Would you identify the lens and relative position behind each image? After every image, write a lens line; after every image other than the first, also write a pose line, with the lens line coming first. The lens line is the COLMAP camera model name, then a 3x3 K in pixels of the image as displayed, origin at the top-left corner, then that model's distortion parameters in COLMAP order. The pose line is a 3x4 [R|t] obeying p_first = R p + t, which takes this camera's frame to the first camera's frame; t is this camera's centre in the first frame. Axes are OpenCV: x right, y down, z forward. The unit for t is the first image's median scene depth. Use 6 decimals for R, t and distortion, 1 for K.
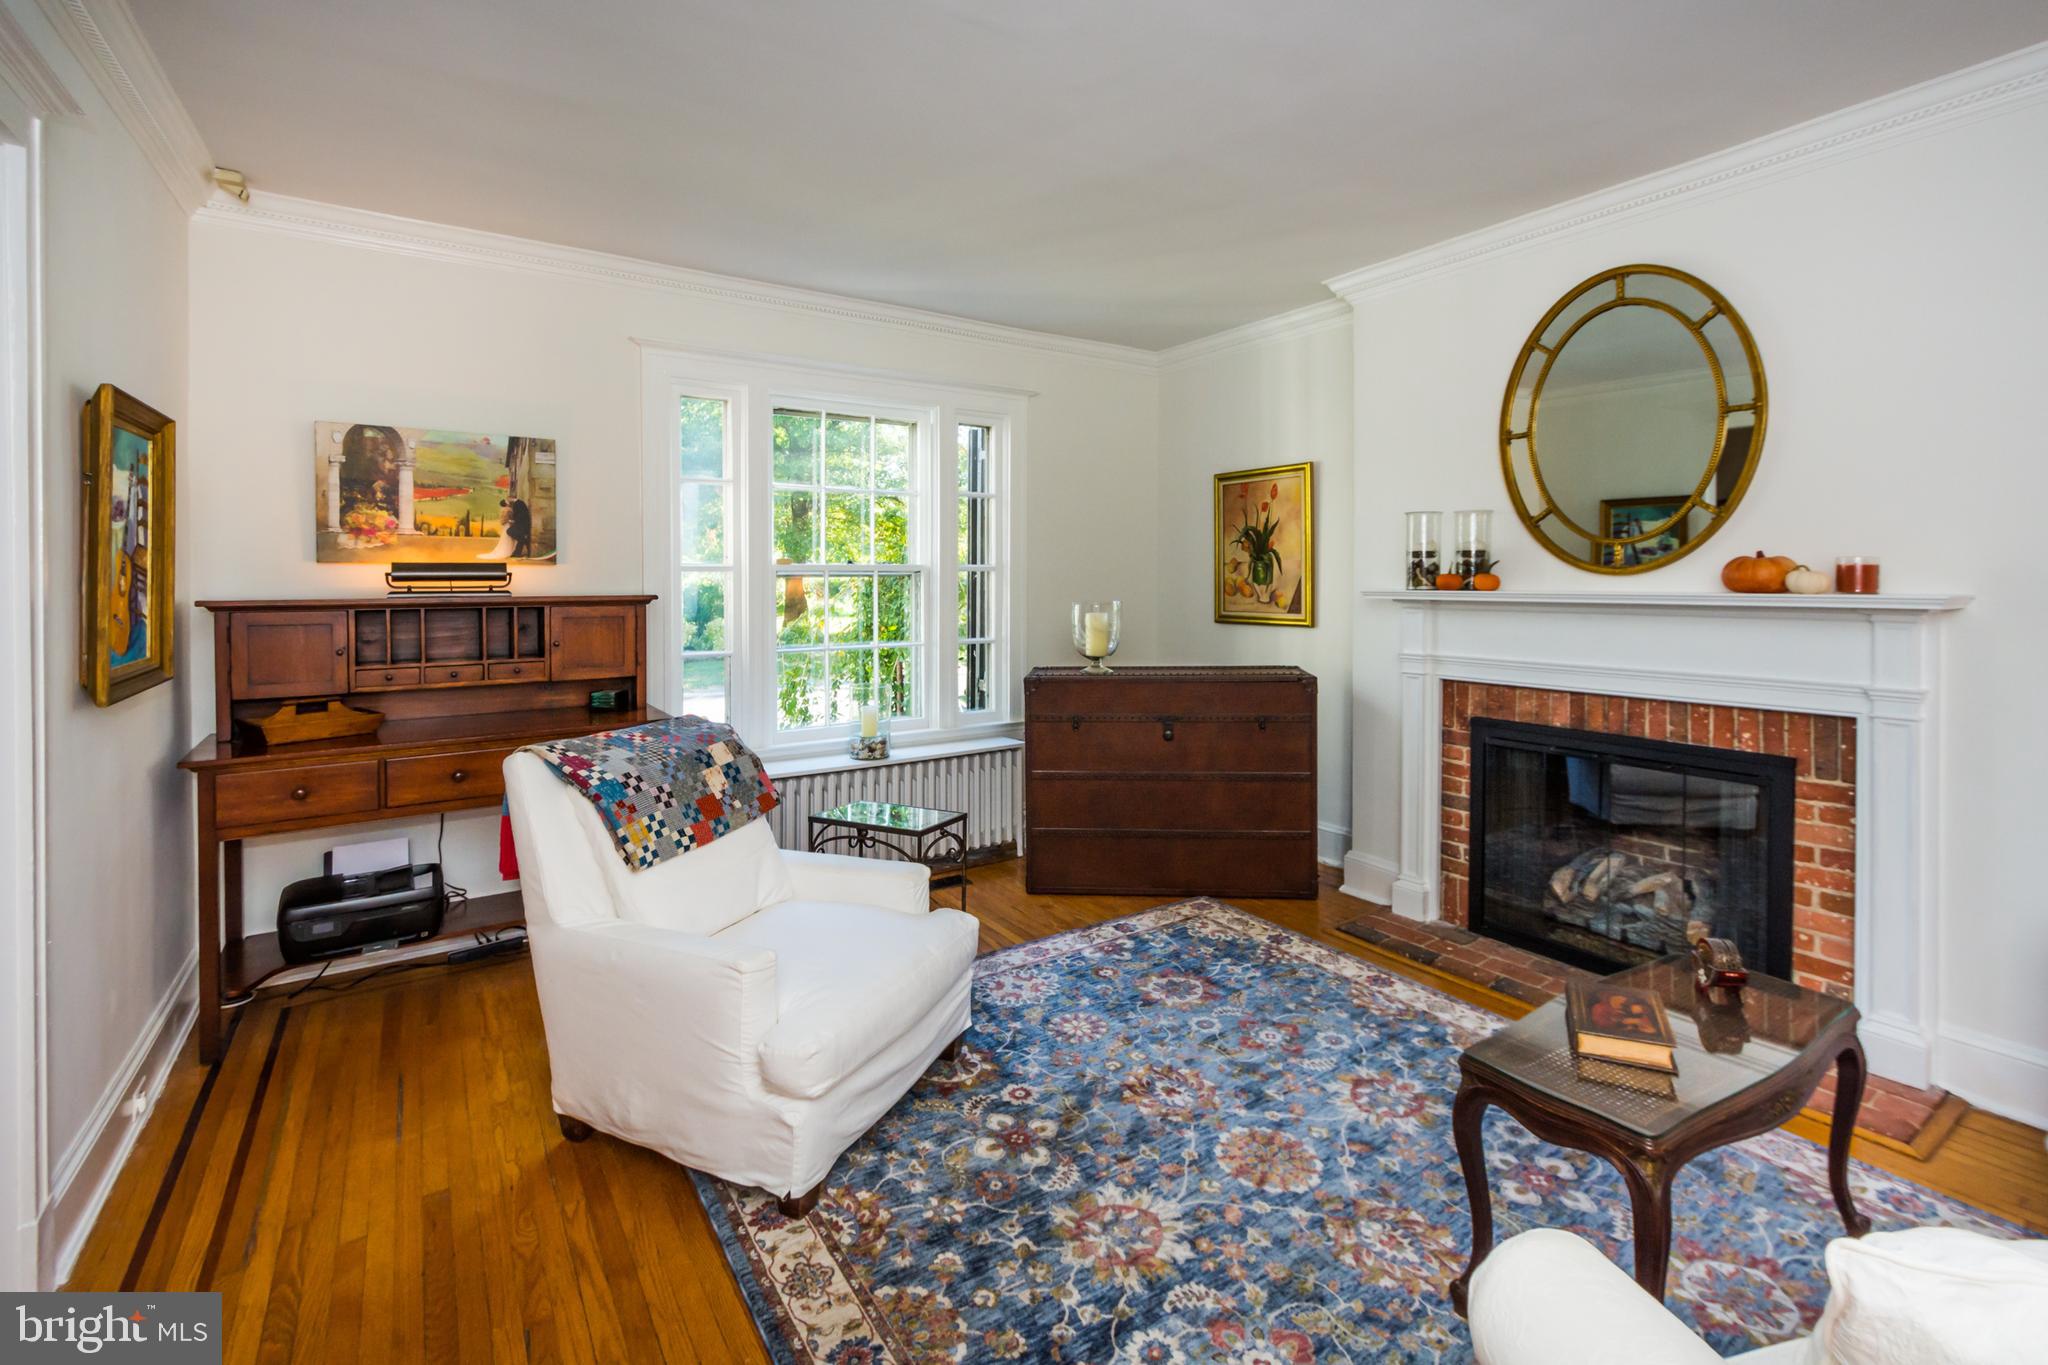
lens RADIAL K [[925.5, 0, 1096.9], [0, 925.5, 573.3], [0, 0, 1]] dist [0.003151, -0.000605]
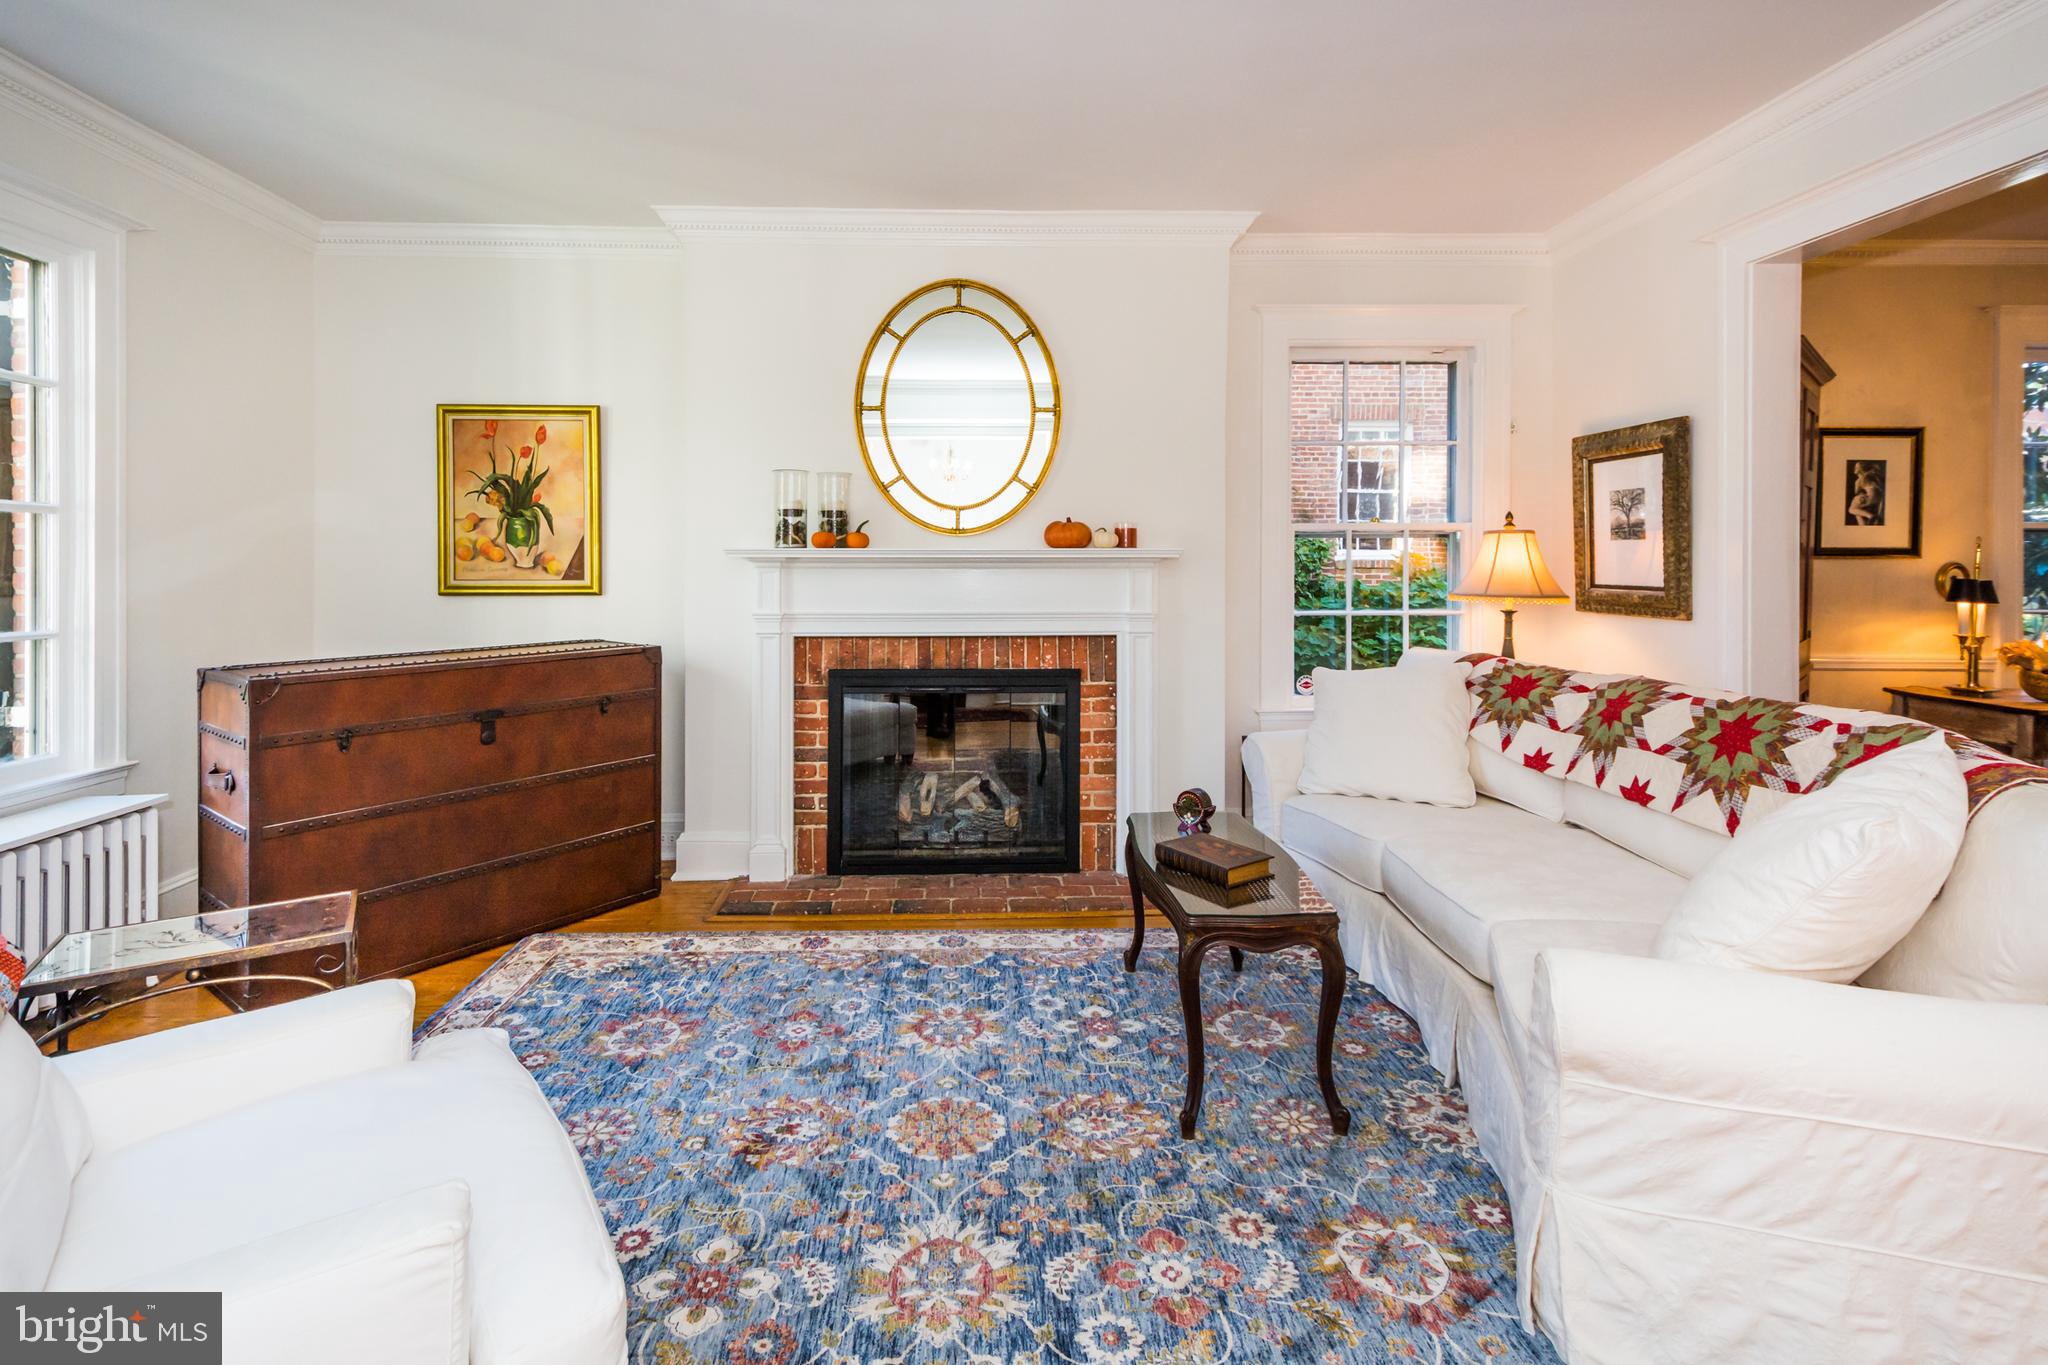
lens RADIAL K [[903.1, 0, 1021.8], [0, 903.1, 554.2], [0, 0, 1]] dist [0.010617, -0.000647]
pose [[0.566927, 0.011673, 0.823685, -0.388227], [-0.006120, 0.999932, -0.009959, 0.041278], [-0.823745, 0.000605, 0.566960, 0.297629]]
